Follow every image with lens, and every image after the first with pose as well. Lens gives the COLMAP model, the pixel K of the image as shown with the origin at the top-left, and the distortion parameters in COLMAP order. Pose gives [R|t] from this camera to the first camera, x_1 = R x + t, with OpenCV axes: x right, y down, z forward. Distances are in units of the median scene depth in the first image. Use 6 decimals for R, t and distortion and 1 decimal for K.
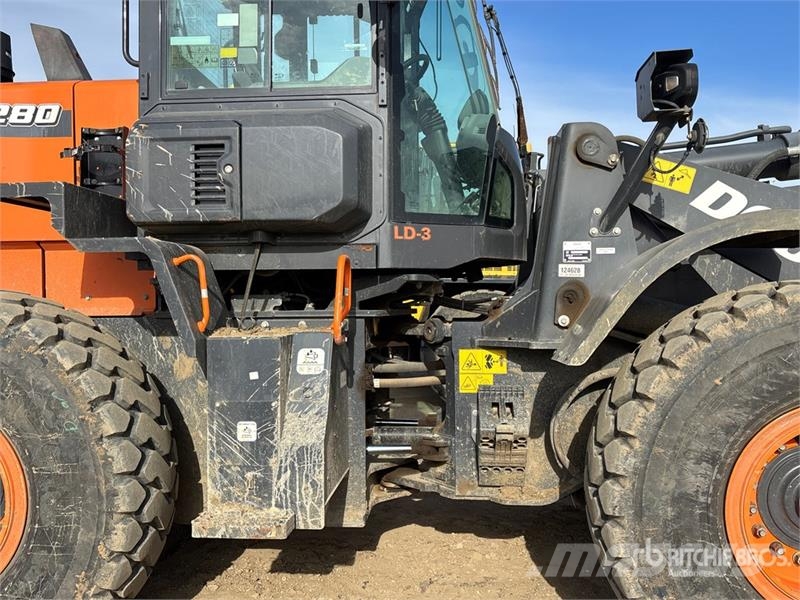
lens RADIAL K [[613.1, 0, 400.0], [0, 613.1, 300.0], [0, 0, 1]] dist [0.010156, 0.004131]
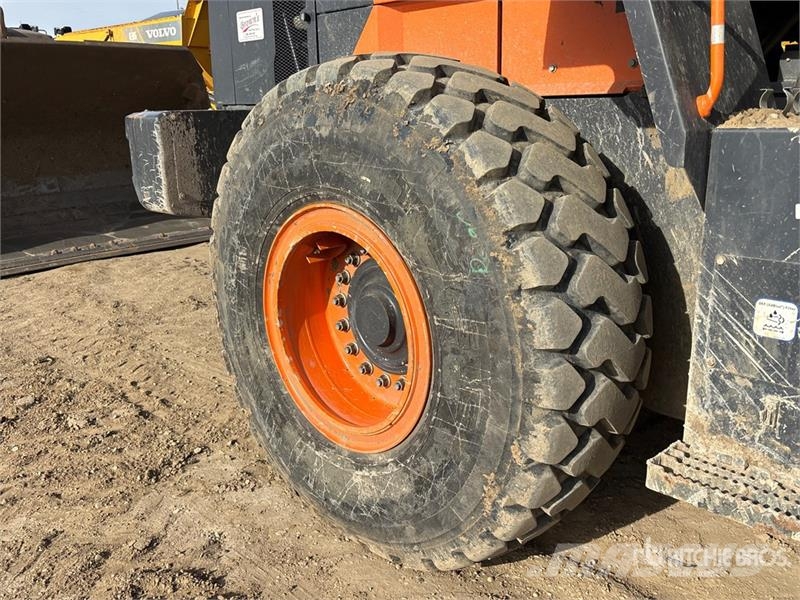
lens RADIAL K [[708.1, 0, 400.0], [0, 708.1, 300.0], [0, 0, 1]] dist [0.078353, -0.095818]
pose [[0.733142, 0.173148, -0.657665, -0.094481], [0.021554, 0.960644, 0.276944, 0.029194], [0.679734, -0.217214, 0.700556, 0.399214]]
